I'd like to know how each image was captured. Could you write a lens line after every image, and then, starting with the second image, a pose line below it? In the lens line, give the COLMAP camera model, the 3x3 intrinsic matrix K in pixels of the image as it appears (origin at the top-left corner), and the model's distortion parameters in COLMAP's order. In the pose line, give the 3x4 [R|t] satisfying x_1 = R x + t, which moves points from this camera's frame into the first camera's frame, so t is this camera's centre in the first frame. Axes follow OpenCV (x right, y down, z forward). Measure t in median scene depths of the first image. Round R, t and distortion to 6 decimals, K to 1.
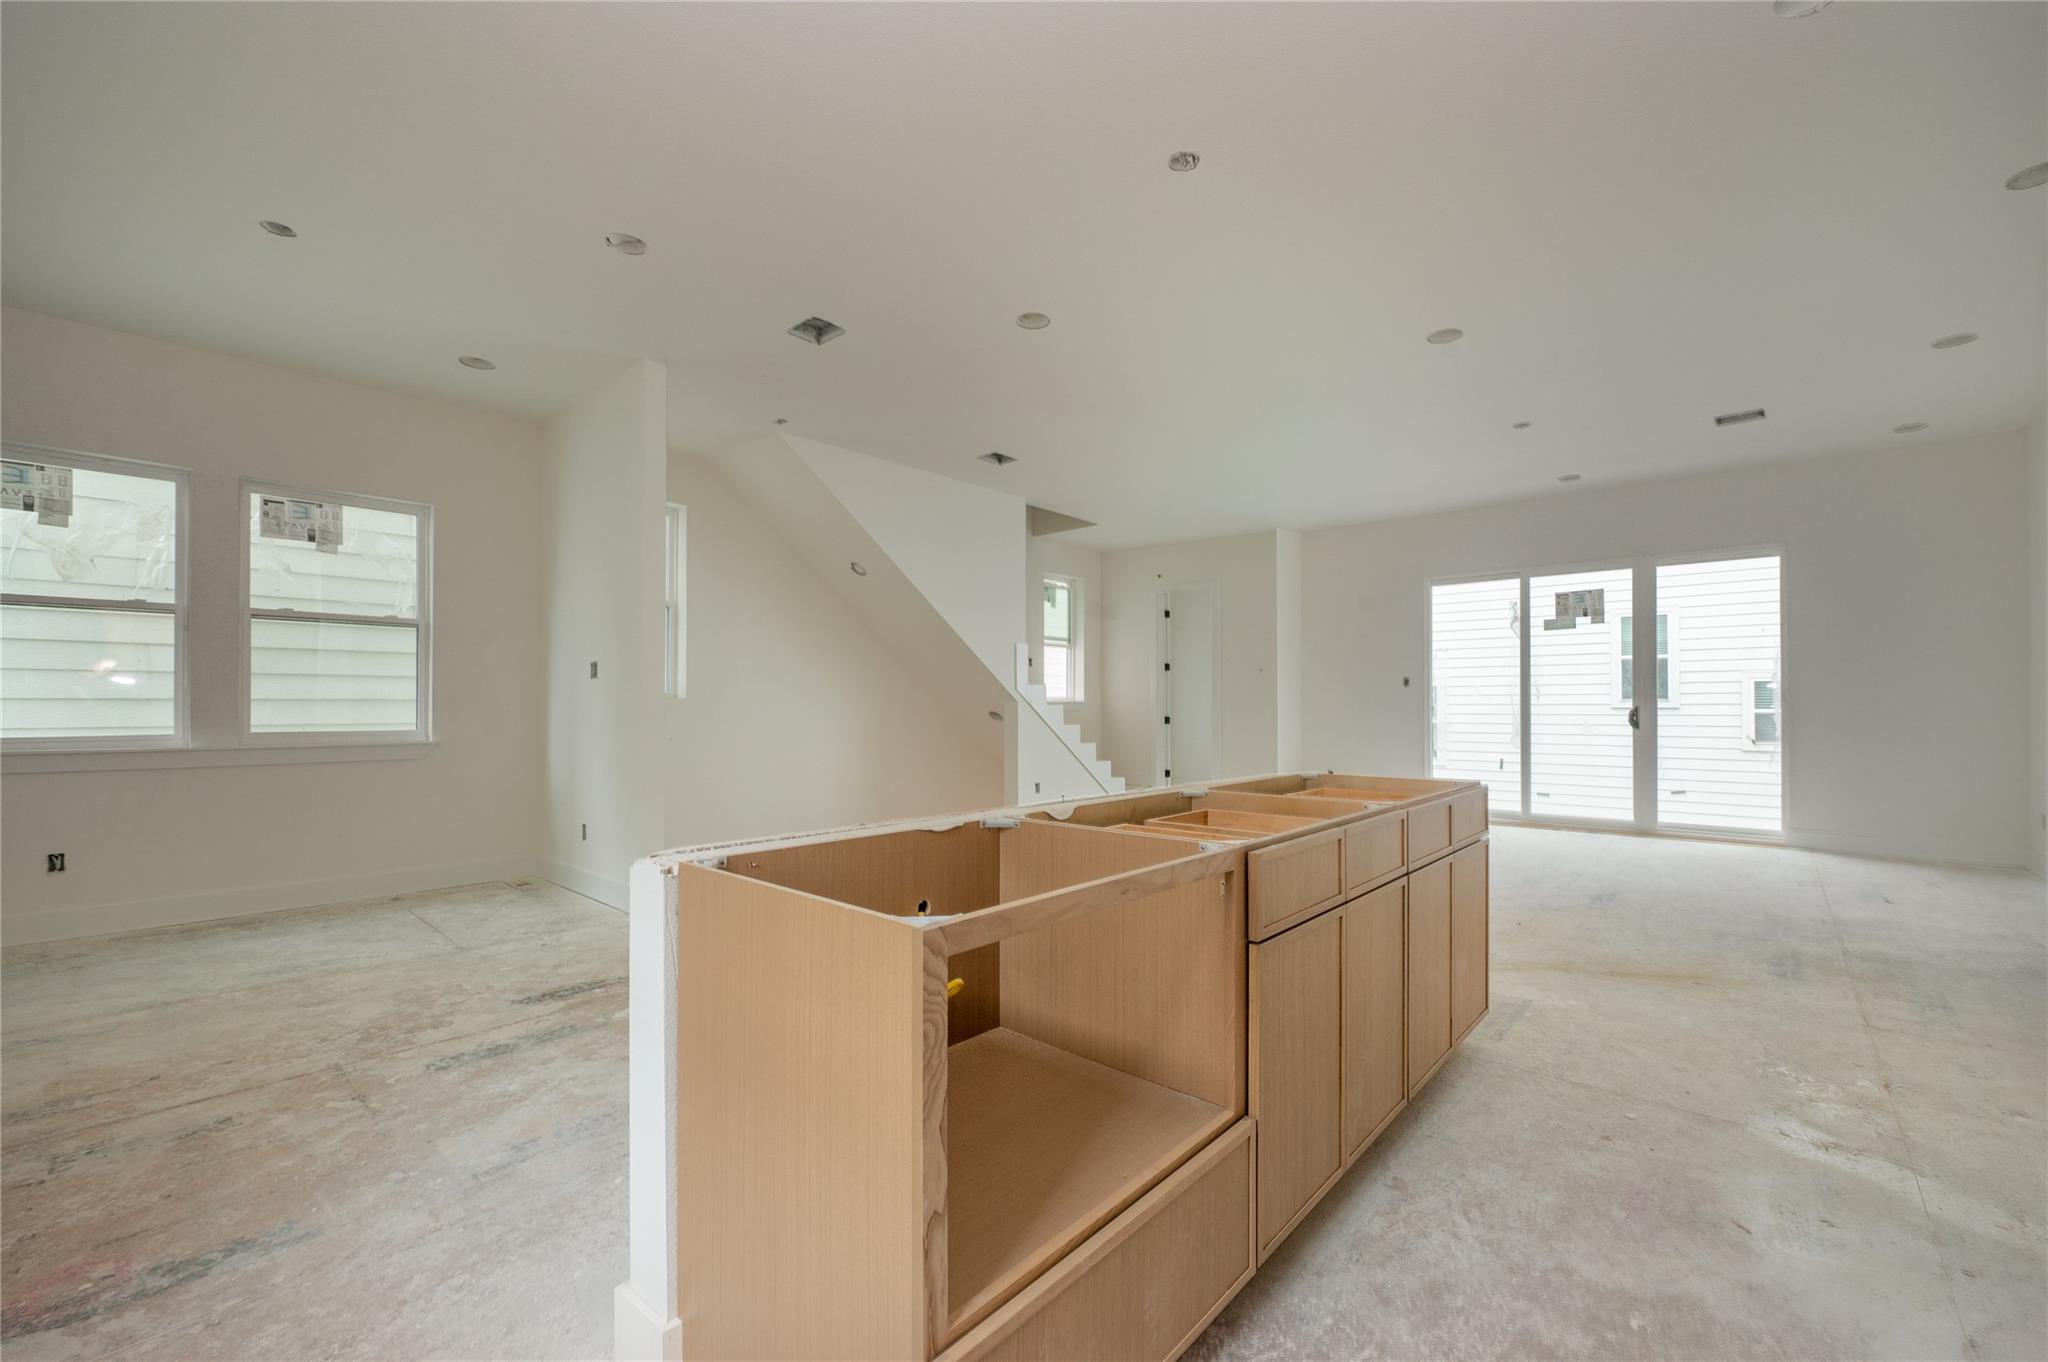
lens RADIAL K [[807.8, 0, 1031.3], [0, 807.8, 693.0], [0, 0, 1]] dist [-0.005532, -0.000869]
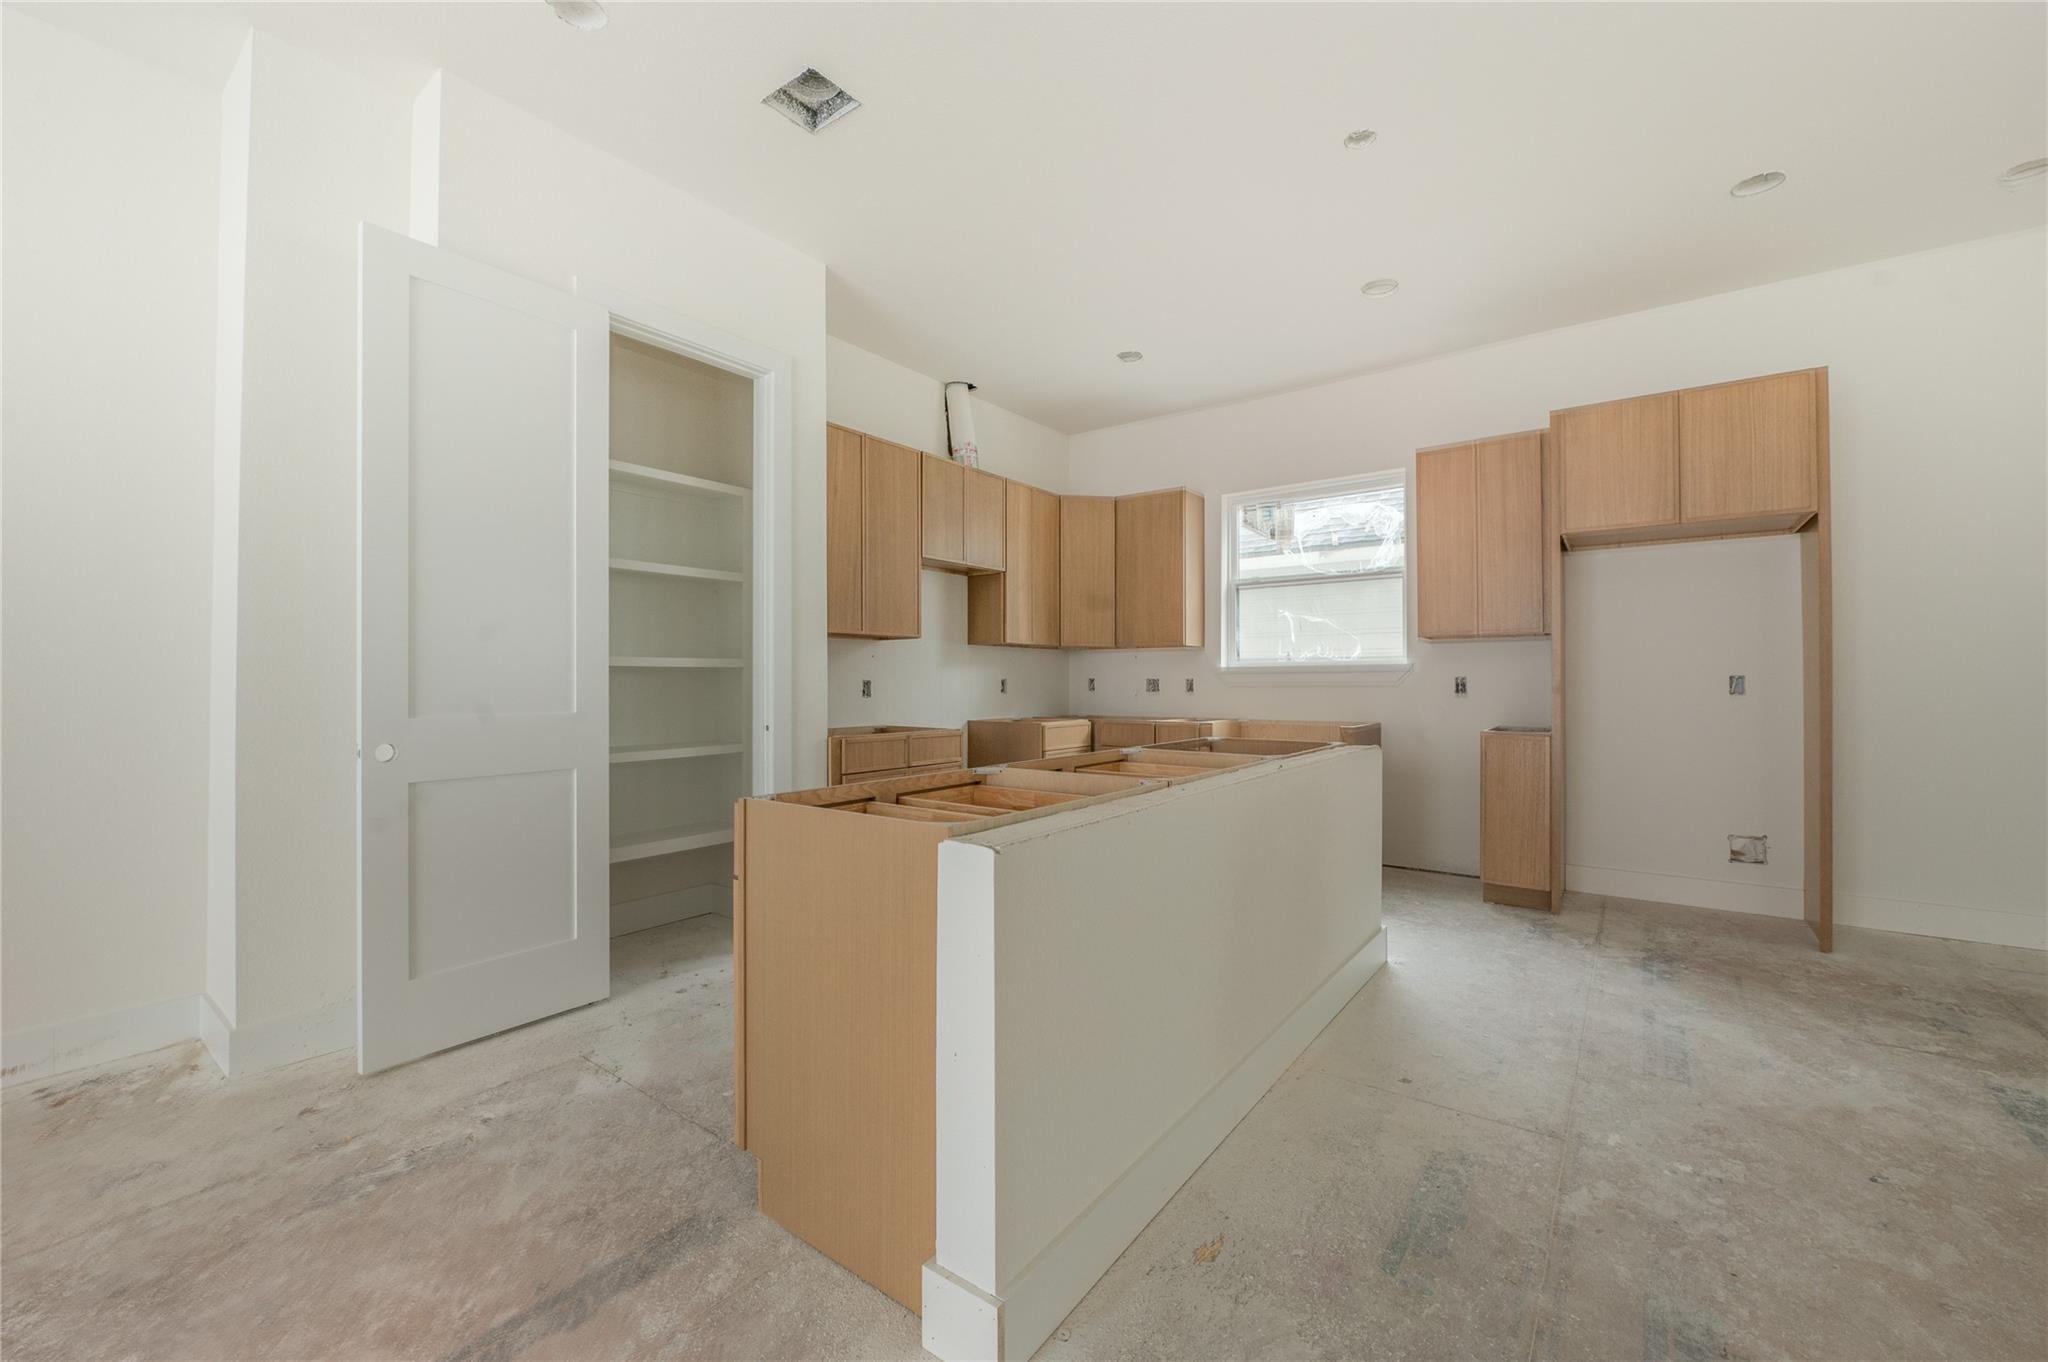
lens RADIAL K [[807.8, 0, 1042.3], [0, 807.8, 674.8], [0, 0, 1]] dist [-0.005532, -0.000869]
pose [[-0.993873, 0.000232, -0.110527, 0.148446], [0.002908, 0.999707, -0.024050, 0.010996], [0.110489, -0.024224, -0.993582, 0.646805]]
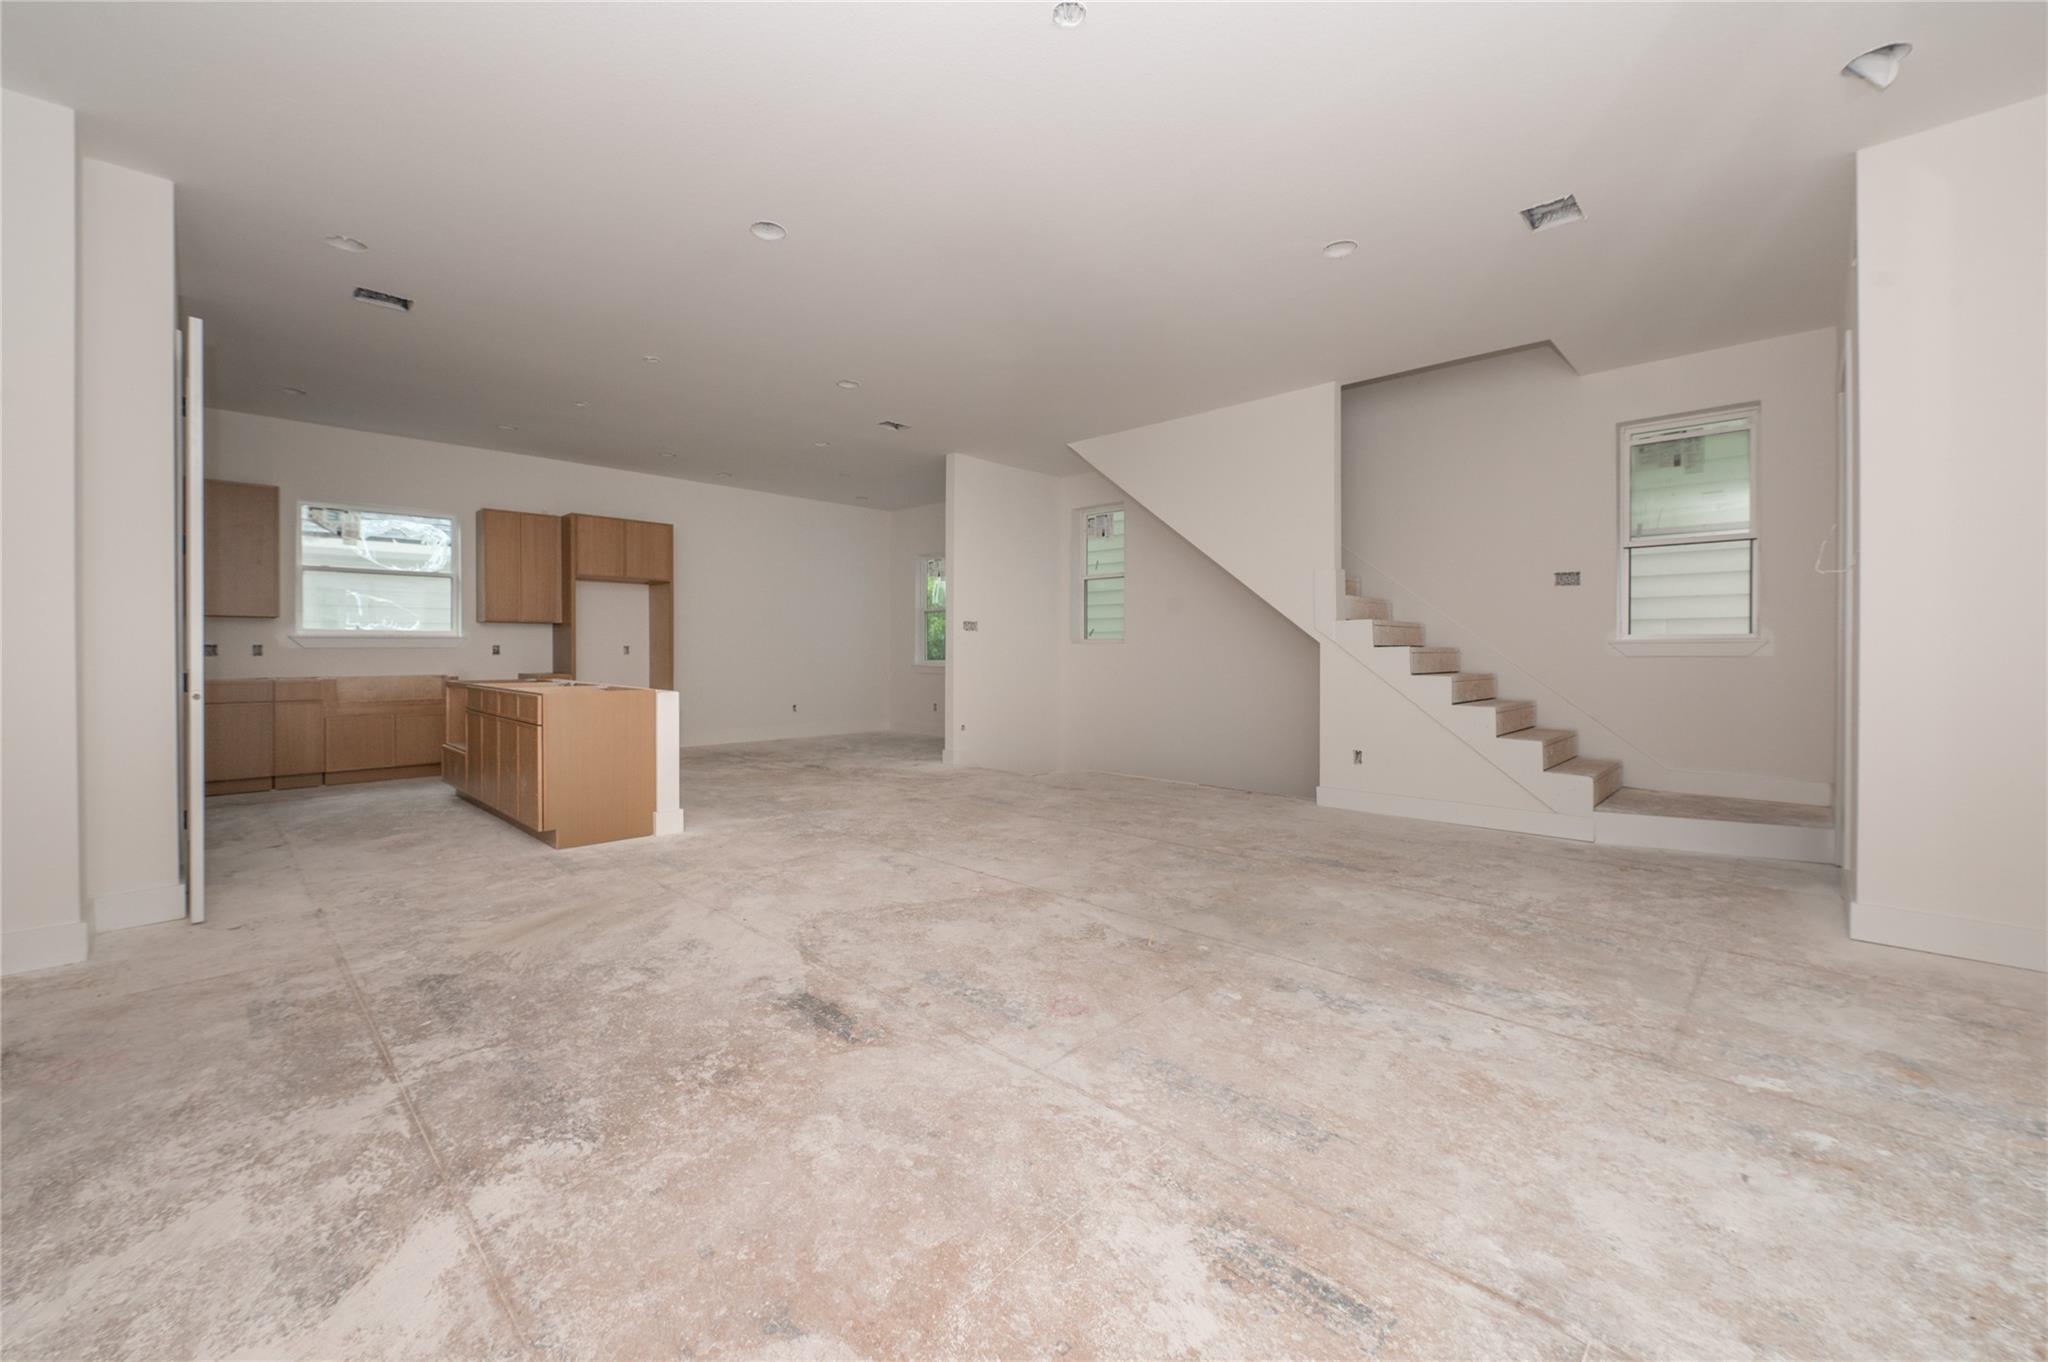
lens RADIAL K [[807.8, 0, 1012.0], [0, 807.8, 670.0], [0, 0, 1]] dist [-0.005532, -0.000869]
pose [[-0.032247, 0.024434, -0.999181, 0.840023], [0.010057, 0.999658, 0.024121, 0.012775], [0.999429, -0.009271, -0.032481, 0.775546]]
